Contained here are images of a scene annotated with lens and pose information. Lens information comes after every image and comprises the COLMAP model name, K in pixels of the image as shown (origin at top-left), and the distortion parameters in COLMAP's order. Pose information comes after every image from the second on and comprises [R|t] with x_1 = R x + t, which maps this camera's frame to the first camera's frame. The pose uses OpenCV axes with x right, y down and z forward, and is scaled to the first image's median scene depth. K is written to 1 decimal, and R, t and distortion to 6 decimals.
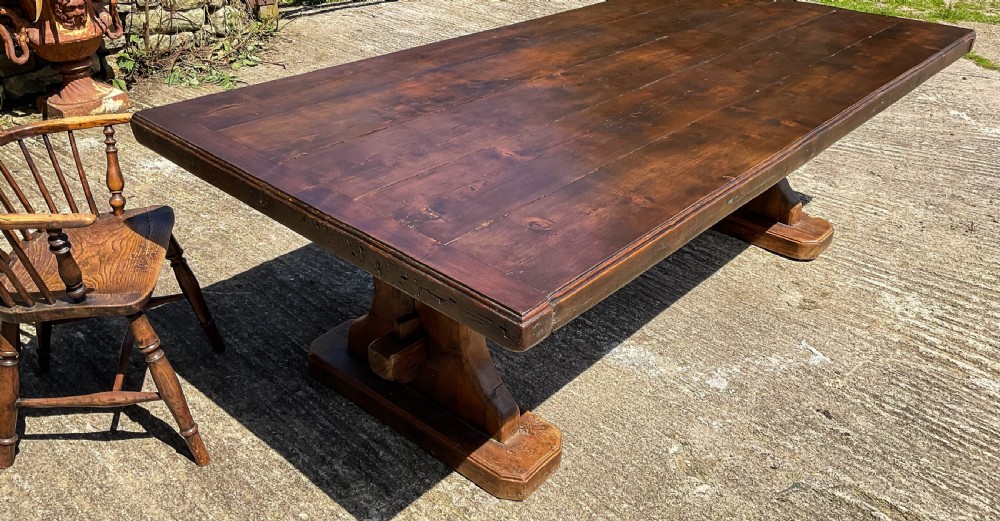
lens RADIAL K [[838.7, 0, 504.5], [0, 838.7, 194.6], [0, 0, 1]] dist [0.074078, -0.114701]
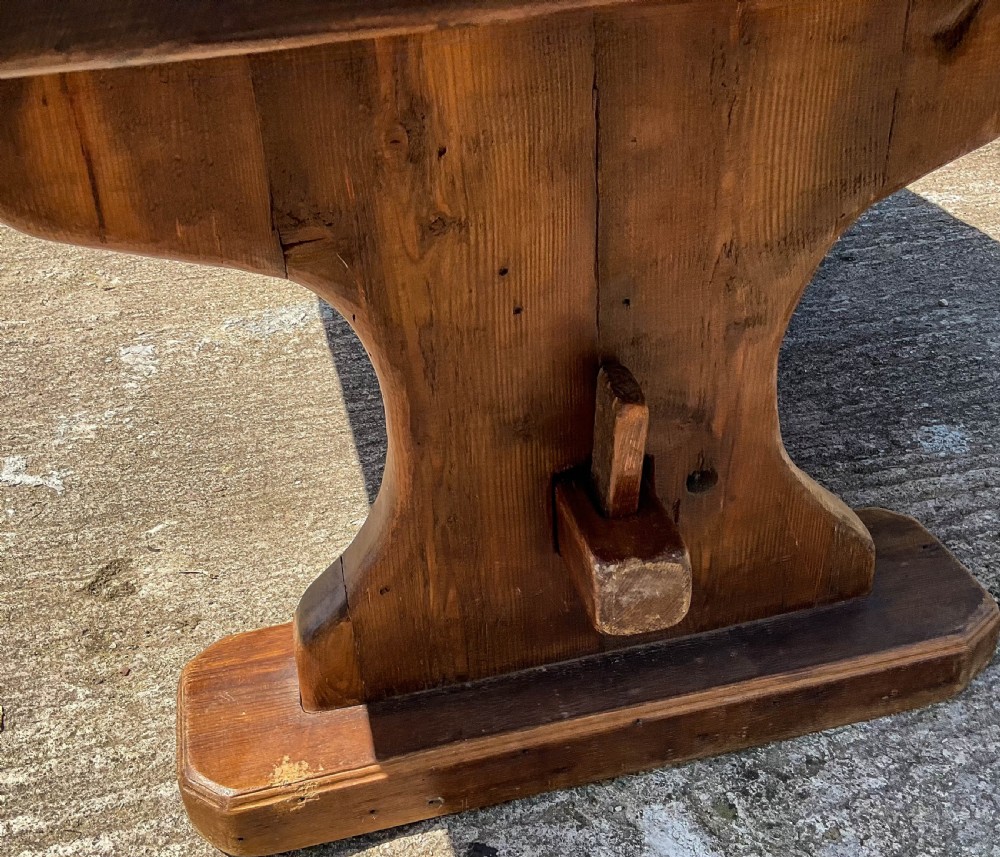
lens RADIAL K [[1143.0, 0, 493.3], [0, 1143.0, 509.6], [0, 0, 1]] dist [0.030928, 0.000000]
pose [[-0.592951, 0.465070, -0.657358, 0.689562], [-0.301401, 0.628825, 0.716754, -0.352143], [0.746704, 0.623128, -0.232690, 1.469164]]
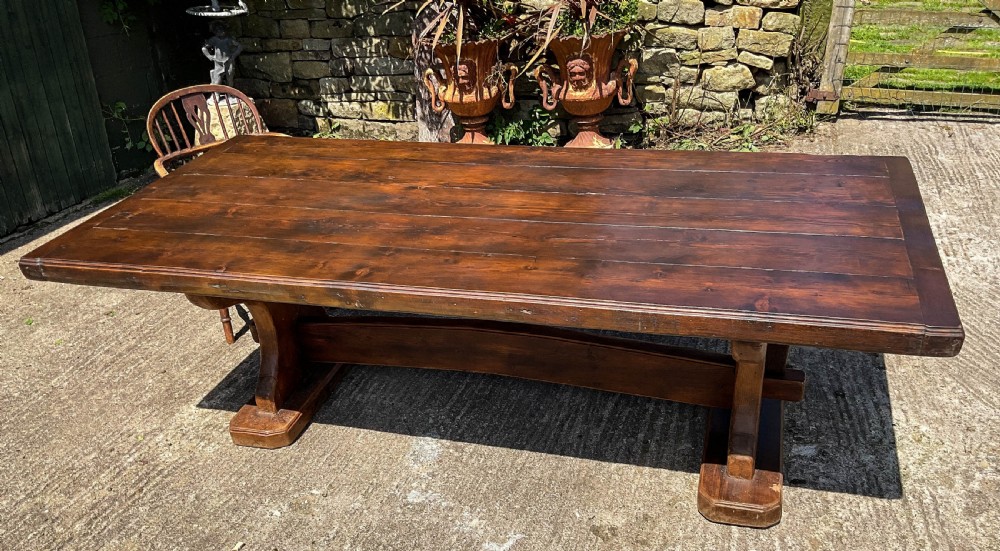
lens RADIAL K [[839.9, 0, 499.3], [0, 839.9, 377.2], [0, 0, 1]] dist [0.055519, -0.116875]
pose [[0.401154, 0.434562, -0.806369, 1.147261], [-0.316530, 0.891840, 0.323156, -0.315578], [0.859584, 0.125605, 0.495317, 0.544945]]
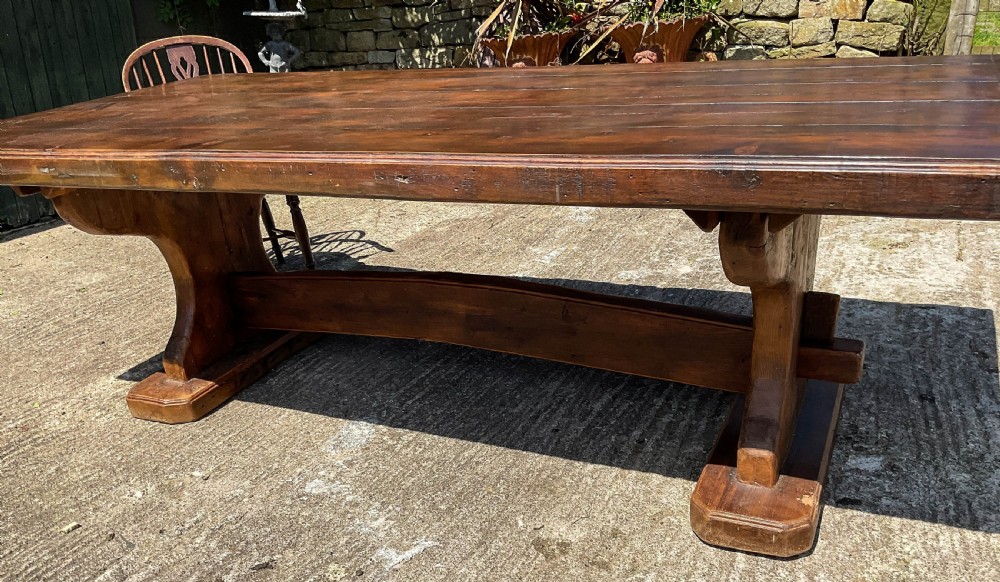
lens RADIAL K [[840.4, 0, 499.6], [0, 840.4, 379.4], [0, 0, 1]] dist [0.031433, -0.065993]
pose [[0.257101, 0.373296, -0.891375, 1.022298], [-0.328132, 0.901303, 0.282810, -0.168680], [0.908971, 0.219778, 0.354216, 0.872498]]
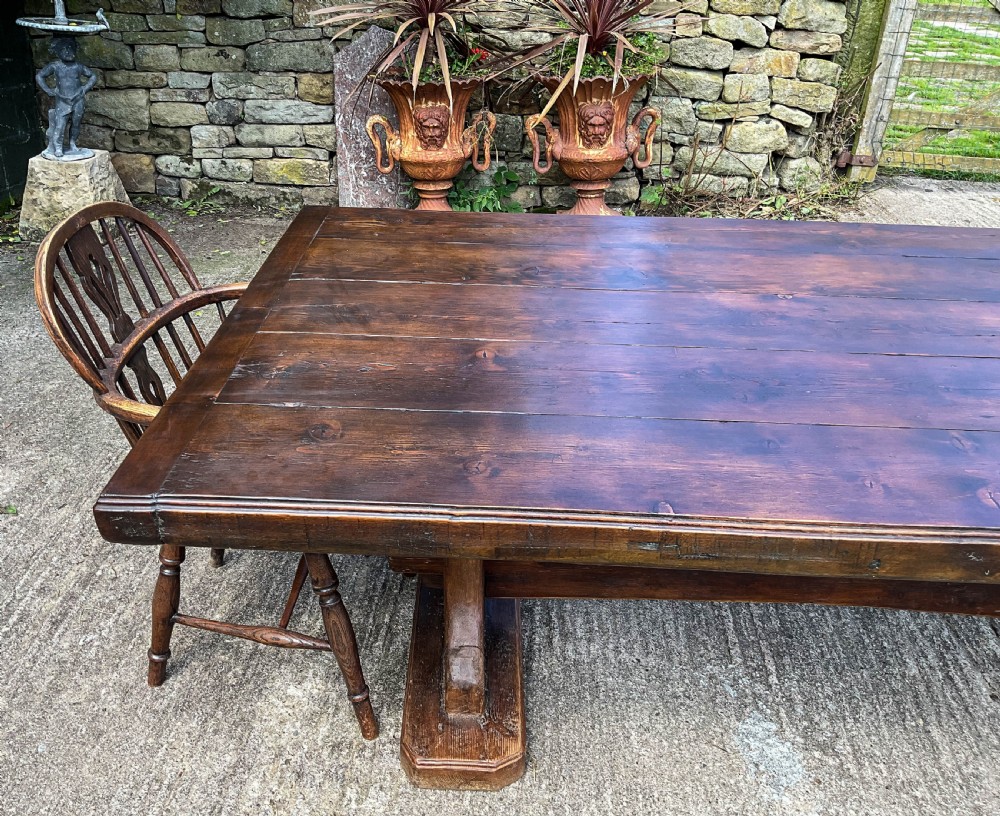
lens RADIAL K [[921.2, 0, 452.0], [0, 921.2, 403.4], [0, 0, 1]] dist [0.000486, 0.000000]
pose [[0.606329, 0.357294, -0.710427, 0.438128], [-0.328374, 0.926148, 0.185528, -0.114010], [0.724248, 0.120794, 0.678876, 0.338863]]
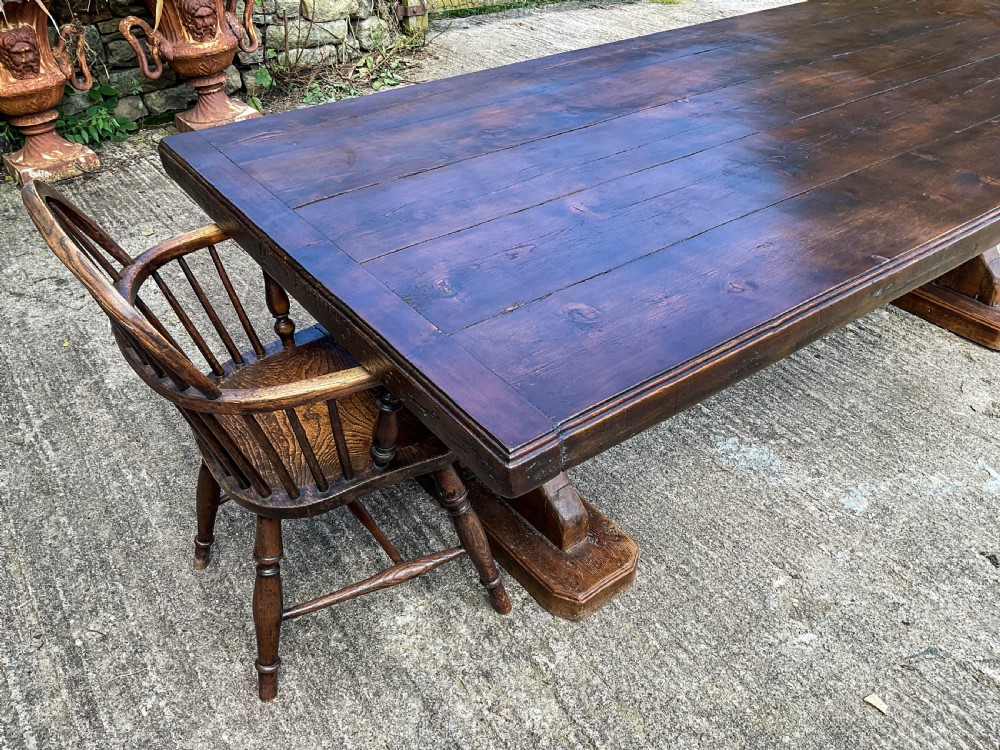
lens RADIAL K [[841.8, 0, 499.5], [0, 841.8, 368.0], [0, 0, 1]] dist [0.056262, -0.095426]
pose [[0.973370, 0.087946, -0.211697, 0.084879], [-0.051273, 0.983608, 0.172877, -0.027170], [0.223431, -0.157419, 0.961924, 0.169765]]
